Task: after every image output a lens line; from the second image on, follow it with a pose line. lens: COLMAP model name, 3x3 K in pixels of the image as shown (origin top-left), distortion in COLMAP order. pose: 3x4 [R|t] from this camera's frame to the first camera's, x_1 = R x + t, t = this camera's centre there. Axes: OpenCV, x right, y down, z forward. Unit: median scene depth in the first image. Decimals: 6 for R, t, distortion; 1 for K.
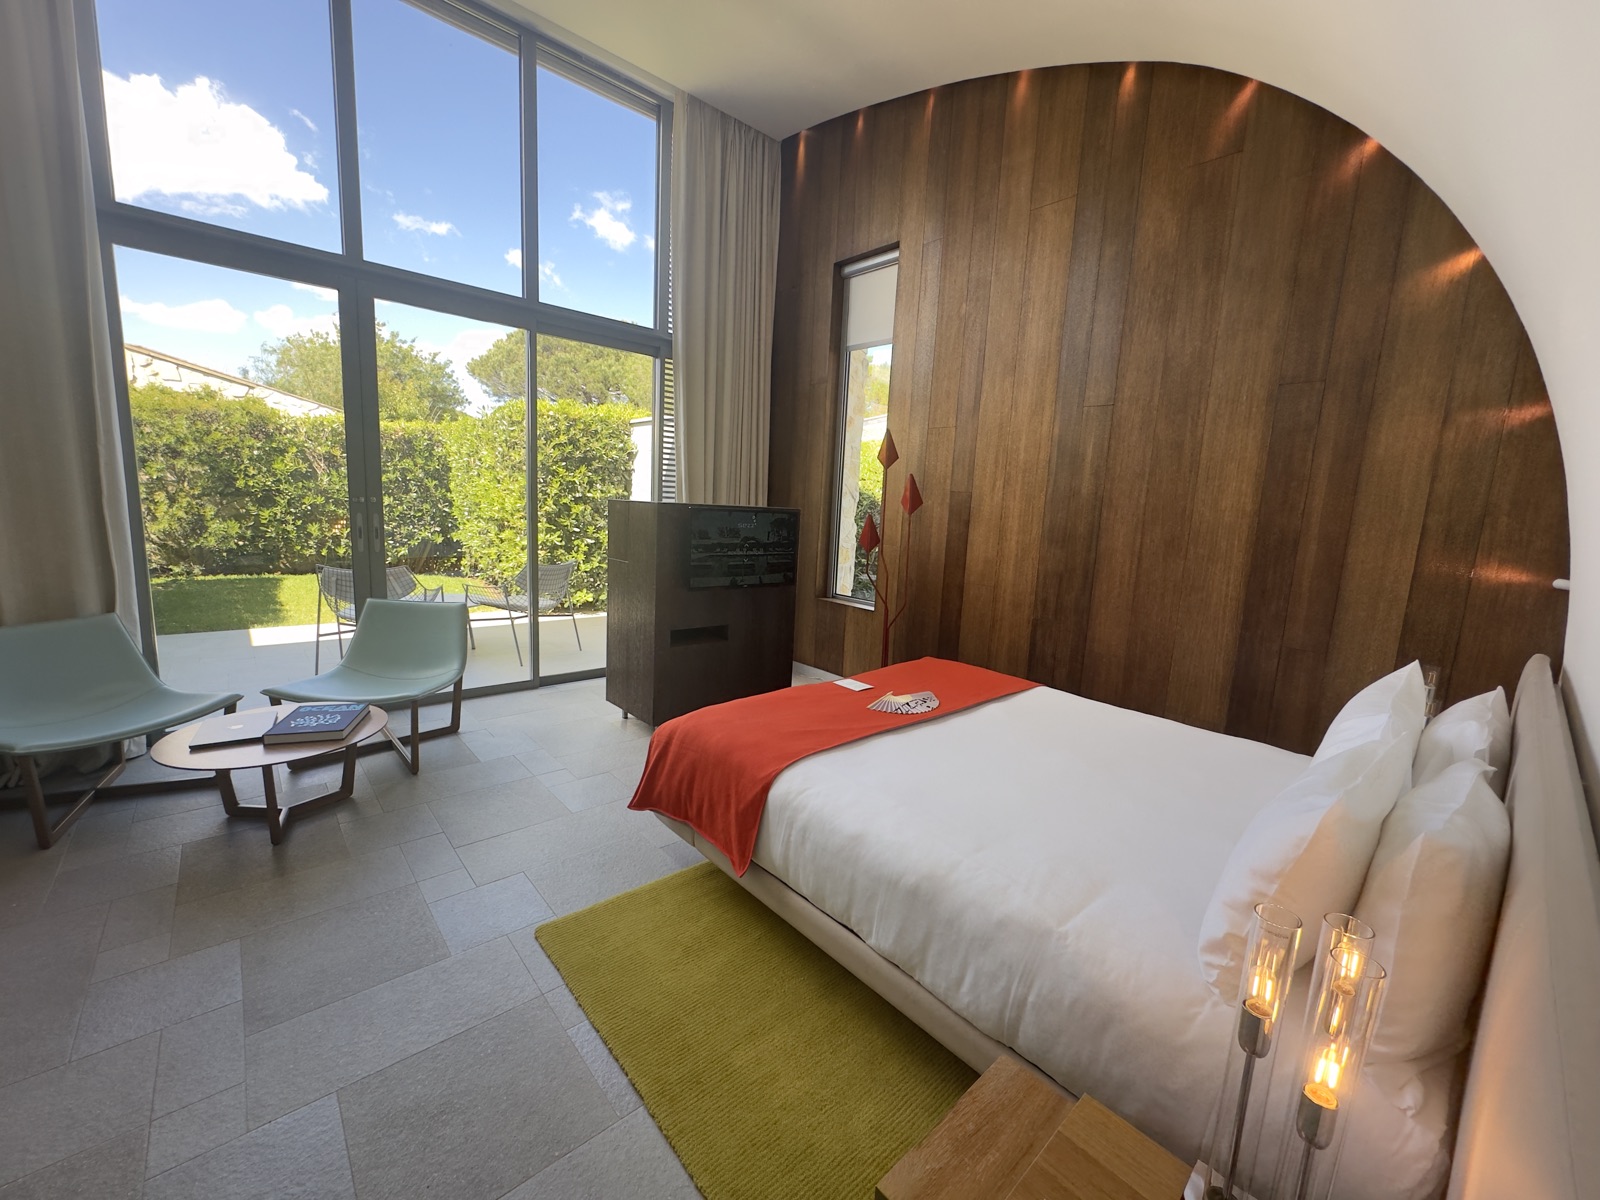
lens RADIAL K [[639.1, 0, 800.6], [0, 639.1, 600.8], [0, 0, 1]] dist [-0.001854, 0.000384]
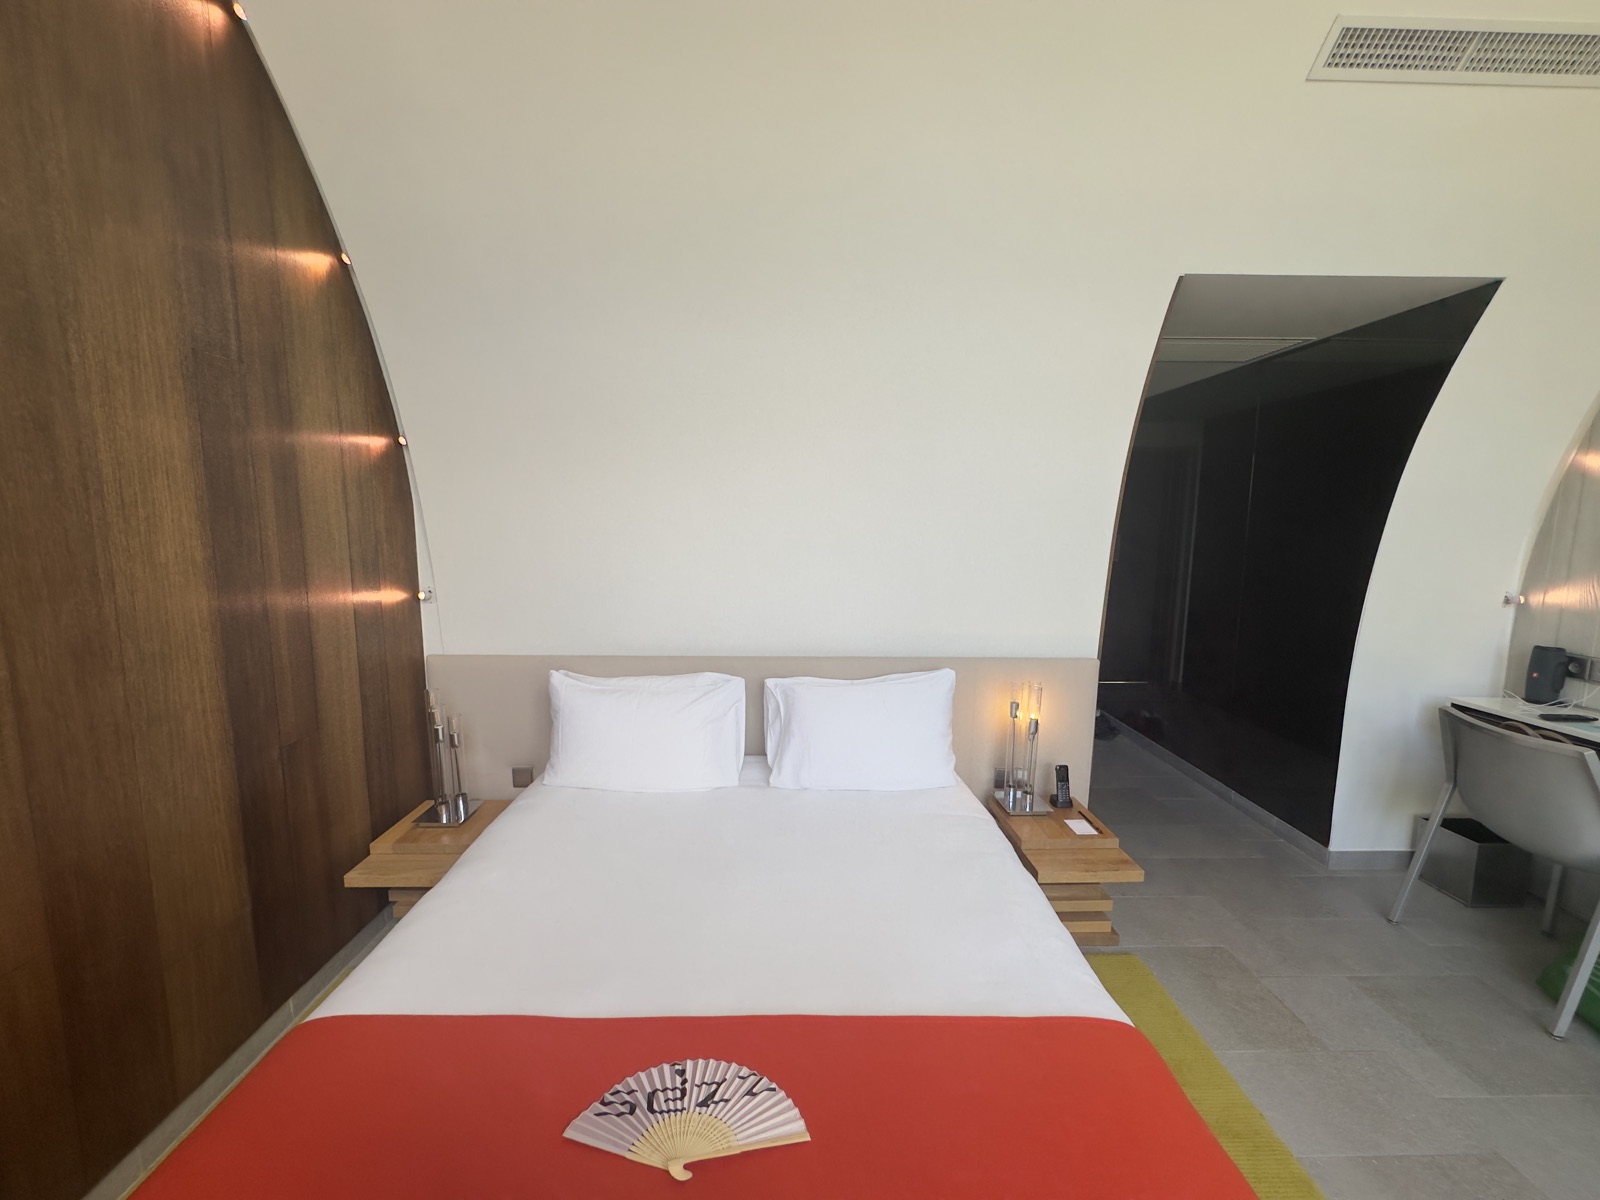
lens RADIAL K [[639.1, 0, 797.4], [0, 639.1, 599.1], [0, 0, 1]] dist [-0.001854, 0.000384]
pose [[-0.758126, -0.129951, 0.639029, -0.097065], [0.065614, 0.959769, 0.273019, -0.263516], [-0.648799, 0.248912, -0.719099, 1.230502]]
